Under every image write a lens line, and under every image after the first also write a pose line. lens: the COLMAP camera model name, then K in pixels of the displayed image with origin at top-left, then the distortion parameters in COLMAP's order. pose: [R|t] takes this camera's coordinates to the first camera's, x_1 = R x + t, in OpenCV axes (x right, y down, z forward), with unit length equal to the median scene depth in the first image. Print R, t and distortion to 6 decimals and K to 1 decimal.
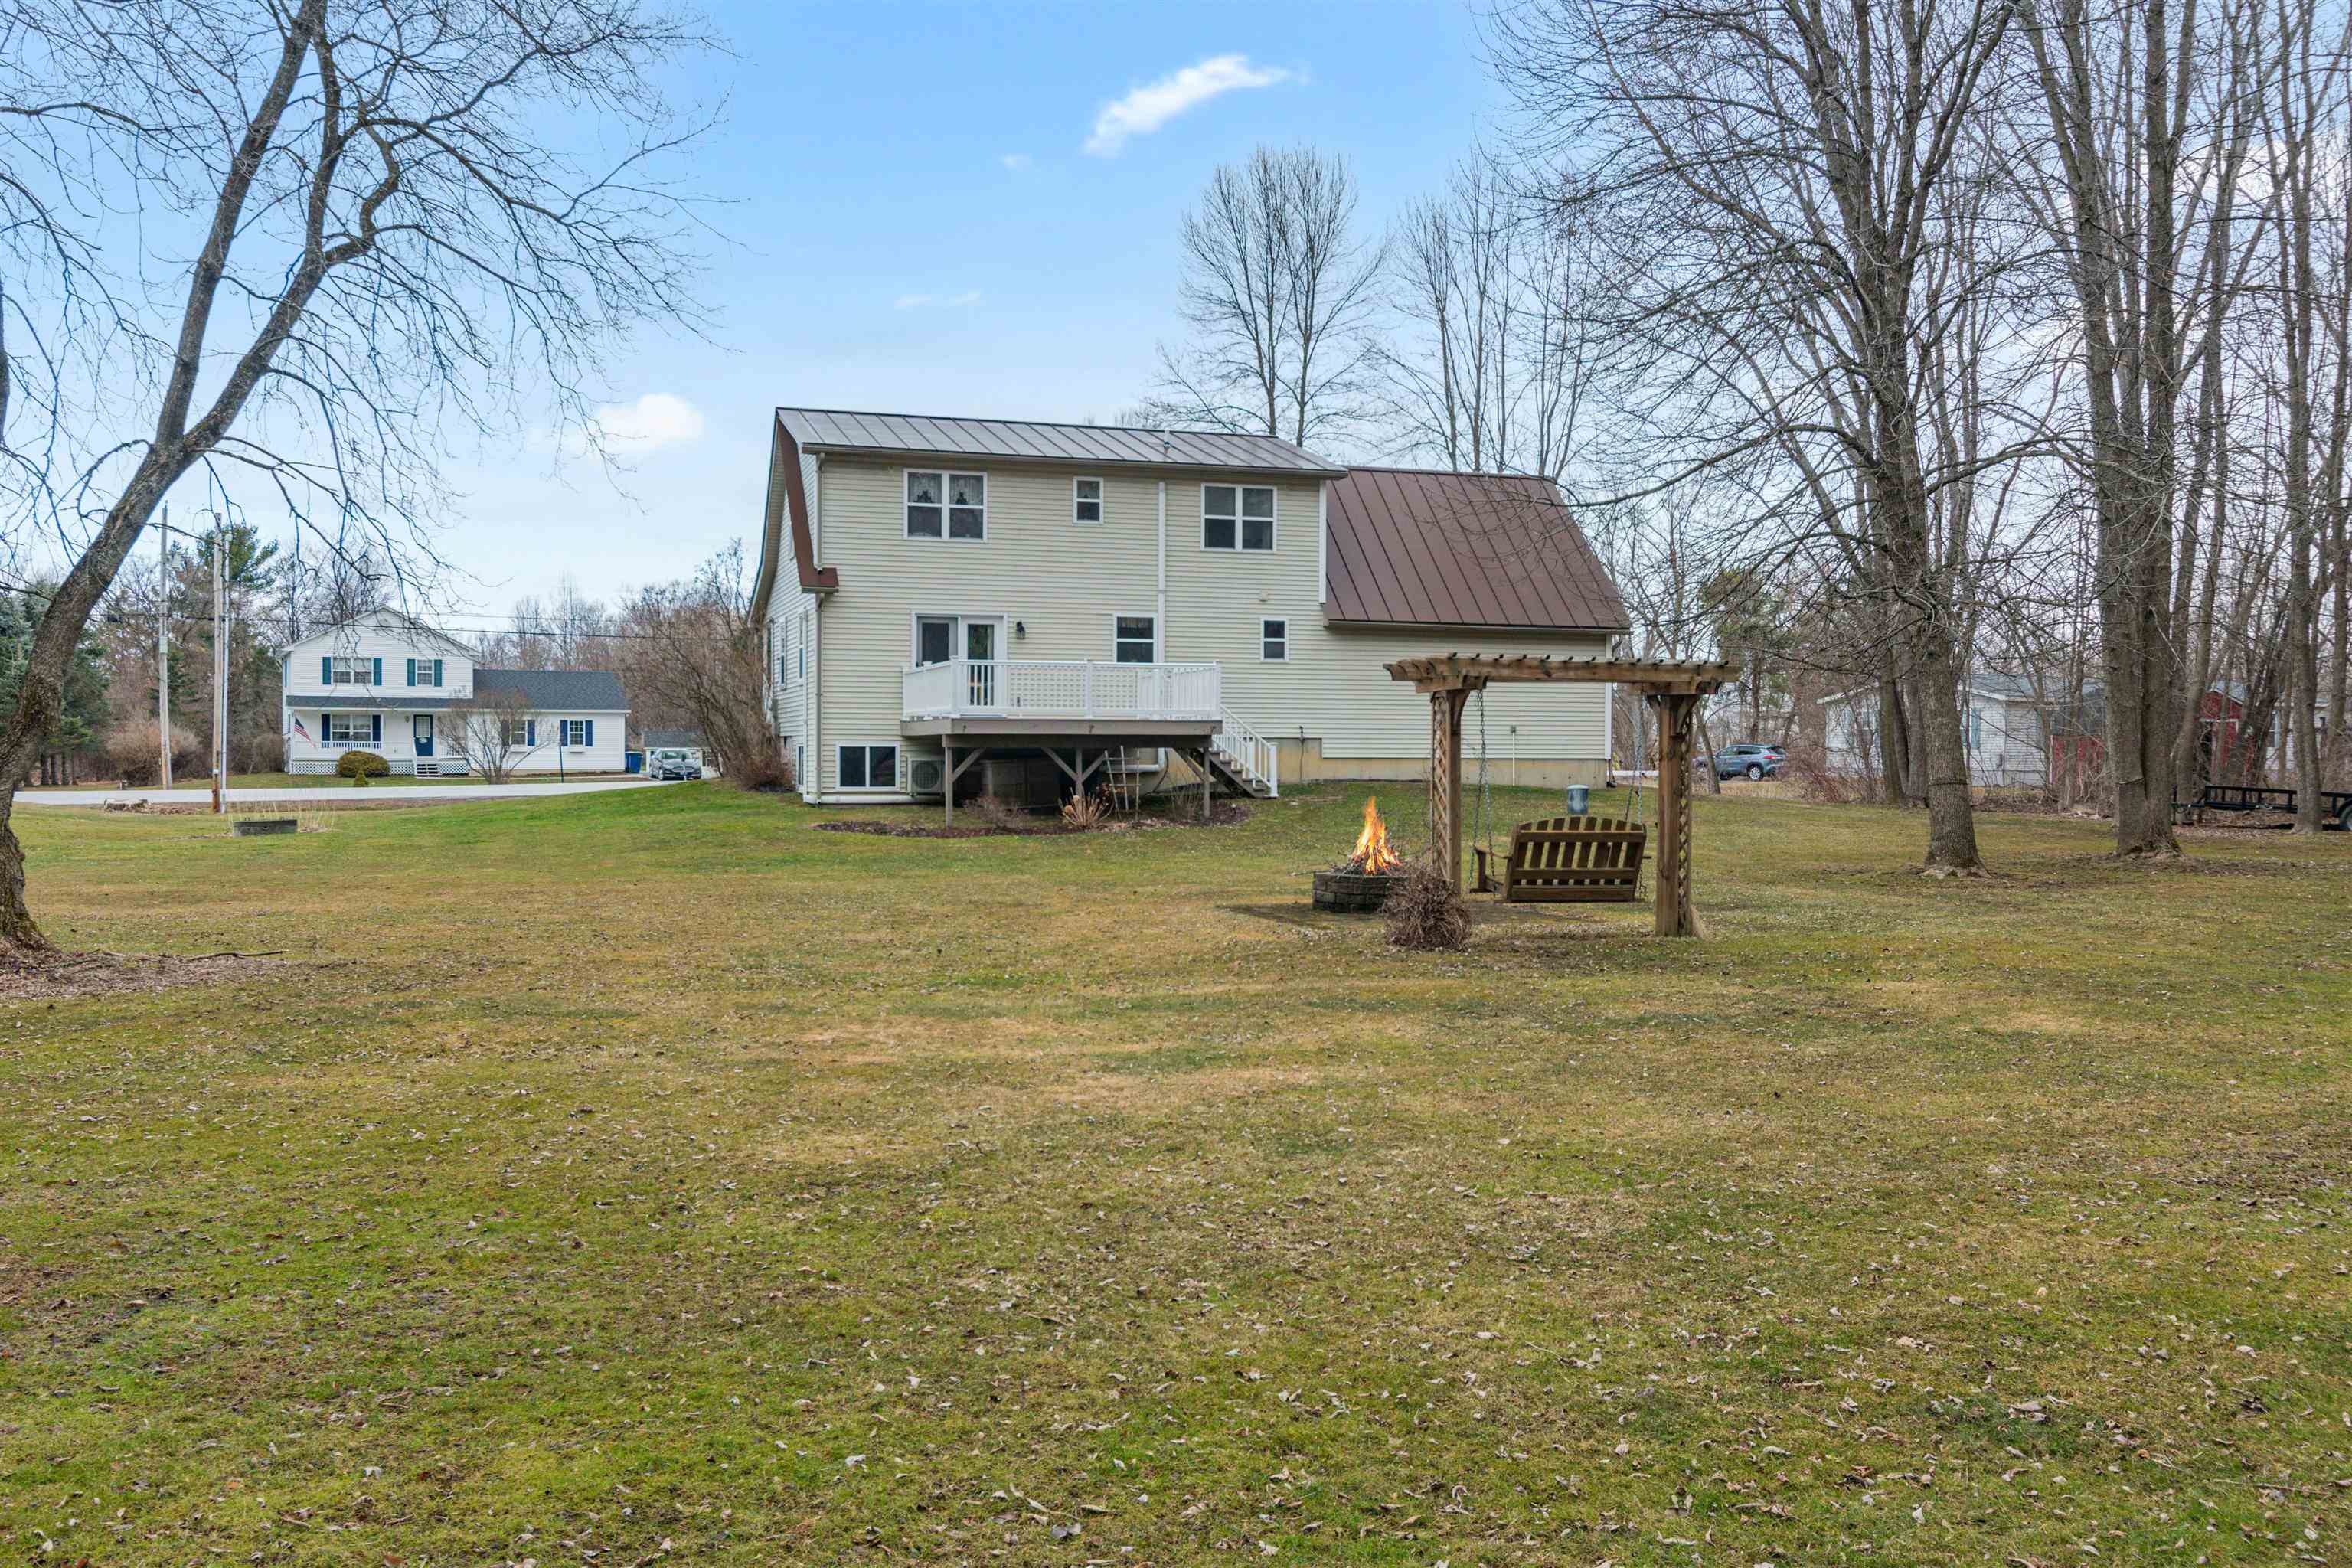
lens RADIAL K [[1906.5, 0, 1180.3], [0, 1906.5, 771.6], [0, 0, 1]] dist [-0.027694, 0.003212]
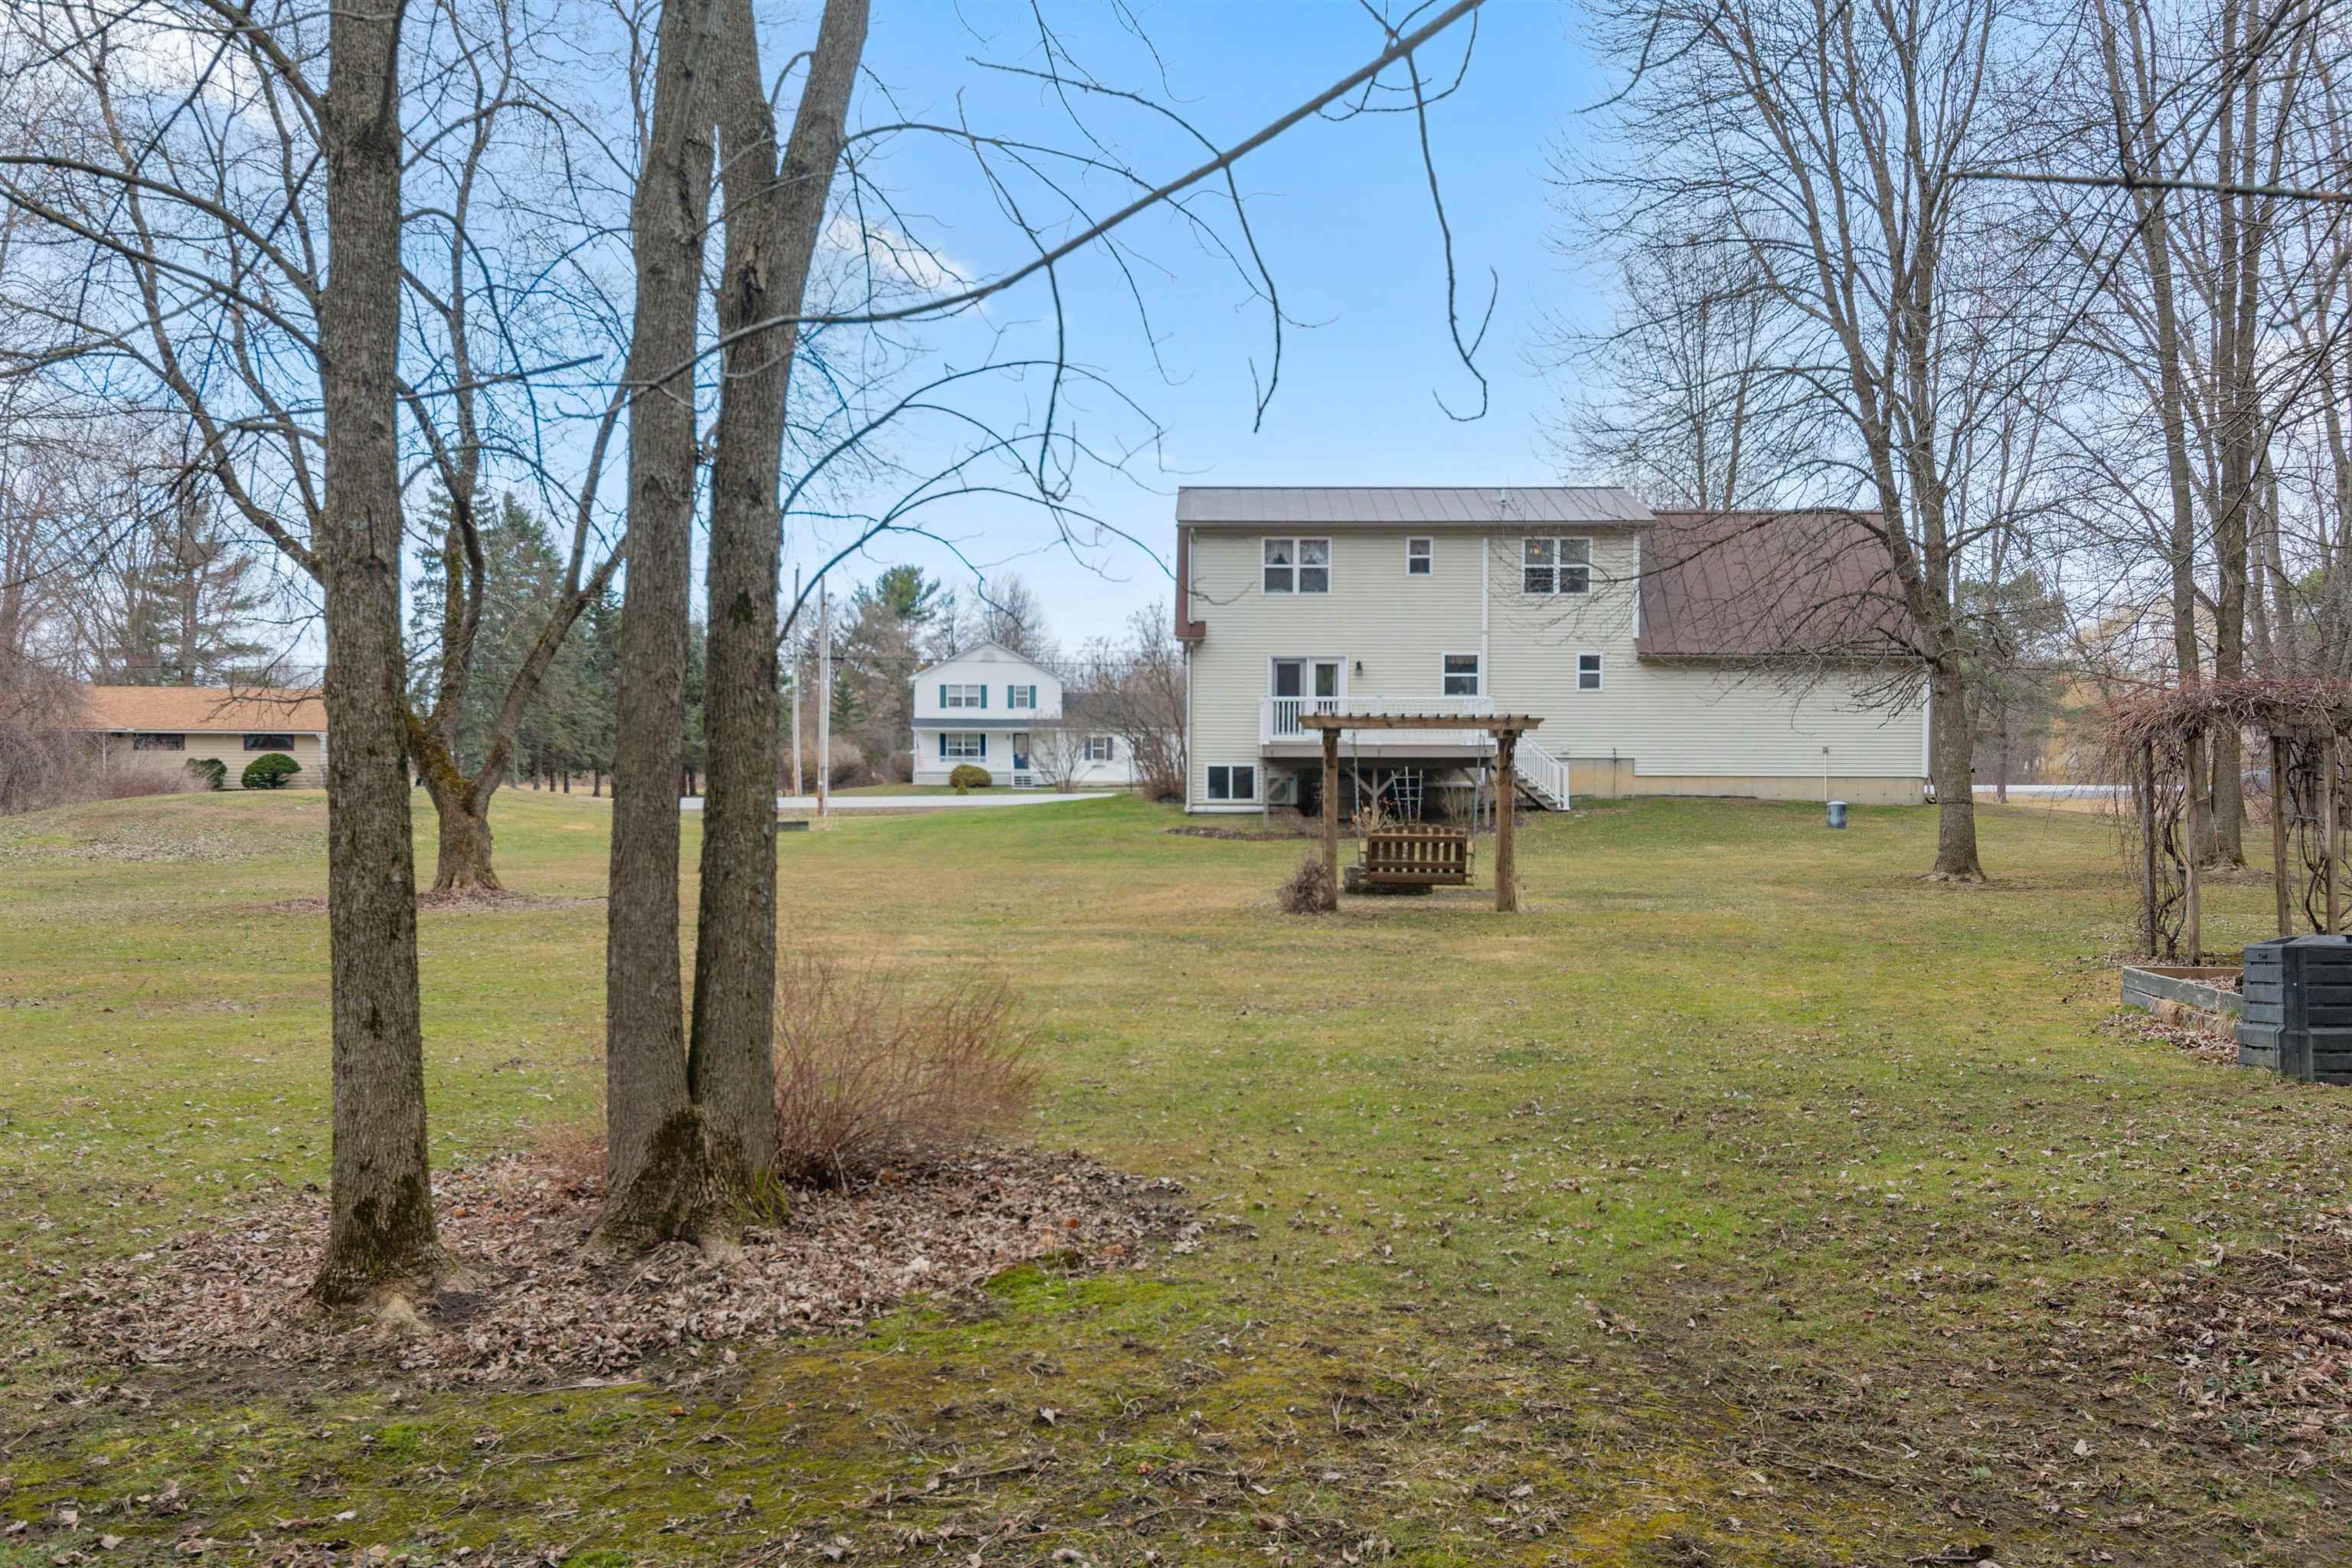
lens RADIAL K [[1906.5, 0, 1172.1], [0, 1906.5, 791.9], [0, 0, 1]] dist [-0.027694, 0.003212]
pose [[0.941835, 0.004878, -0.336039, 0.199574], [-0.003141, 0.999979, 0.005713, -0.003224], [0.336060, -0.004325, 0.941831, -0.156640]]
